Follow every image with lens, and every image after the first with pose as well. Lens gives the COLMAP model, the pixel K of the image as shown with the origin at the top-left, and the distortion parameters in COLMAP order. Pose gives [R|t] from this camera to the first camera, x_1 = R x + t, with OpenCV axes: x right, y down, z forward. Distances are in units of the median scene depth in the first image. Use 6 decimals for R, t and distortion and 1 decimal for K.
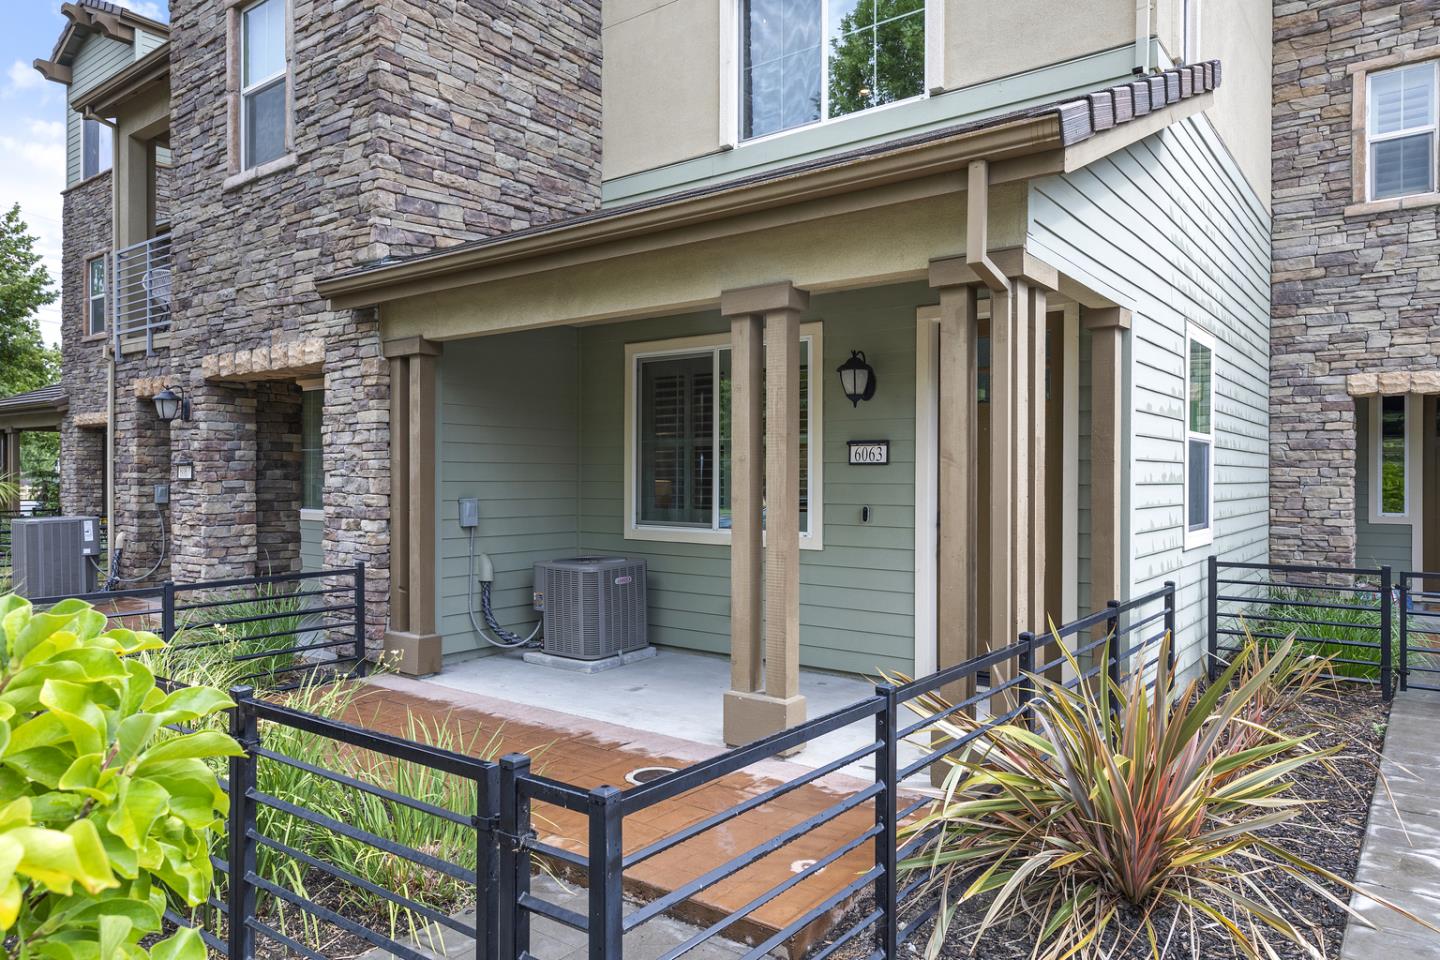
lens RADIAL K [[938.3, 0, 720.3], [0, 938.3, 477.3], [0, 0, 1]] dist [-0.000727, -0.000588]
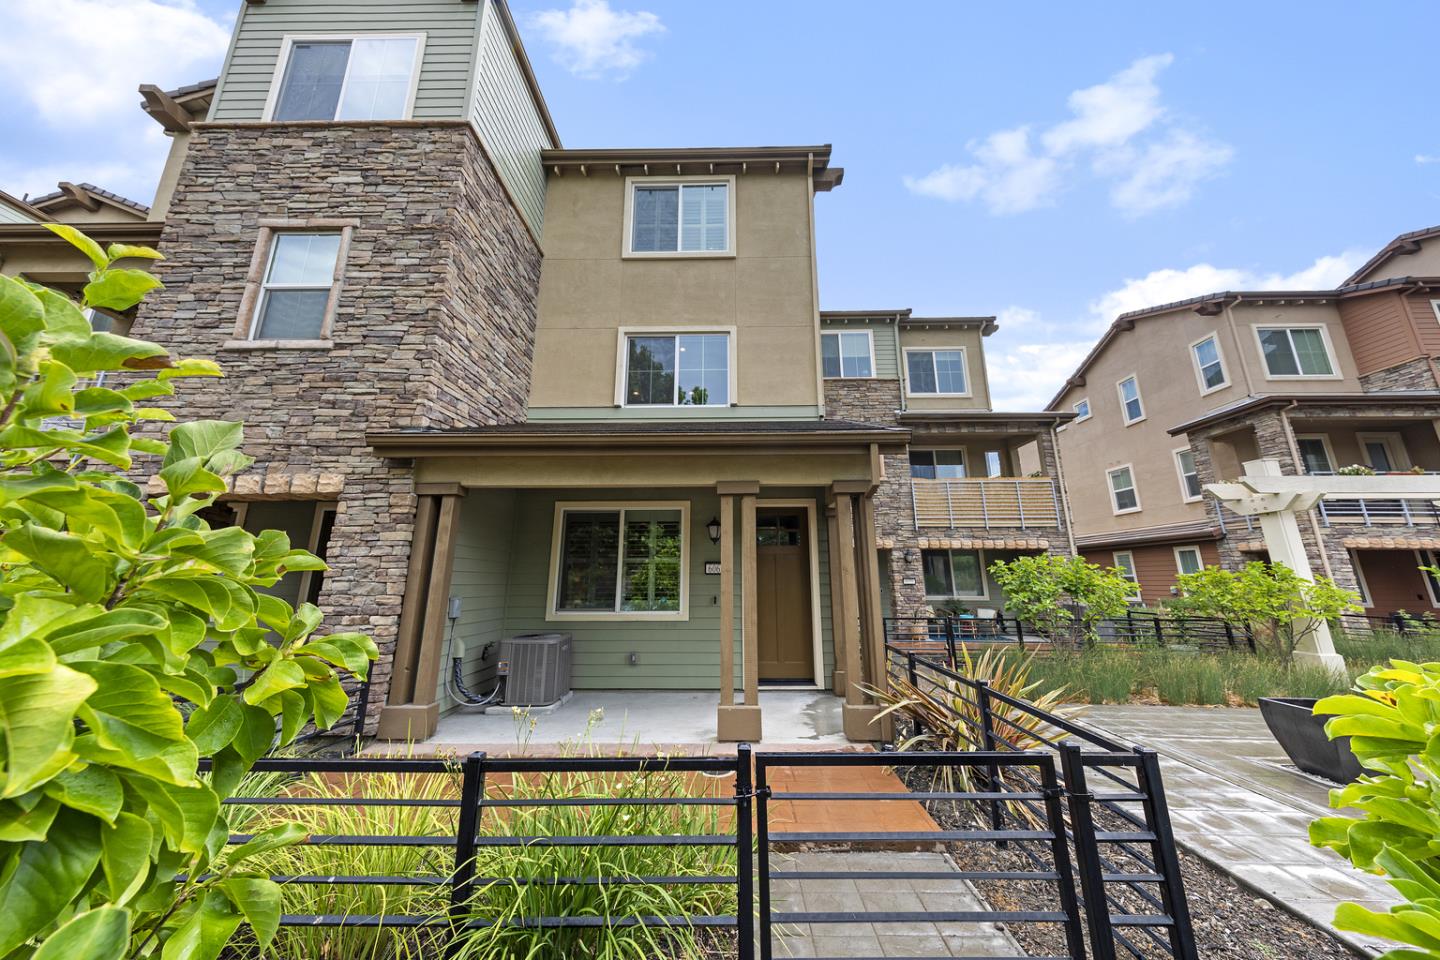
lens RADIAL K [[452.2, 0, 723.1], [0, 452.2, 477.0], [0, 0, 1]] dist [-0.000015, -0.000028]
pose [[0.803696, 0.130325, 0.580593, -0.364519], [0.005114, 0.974172, -0.225750, 0.001839], [-0.595018, 0.184404, 0.782271, 0.183023]]
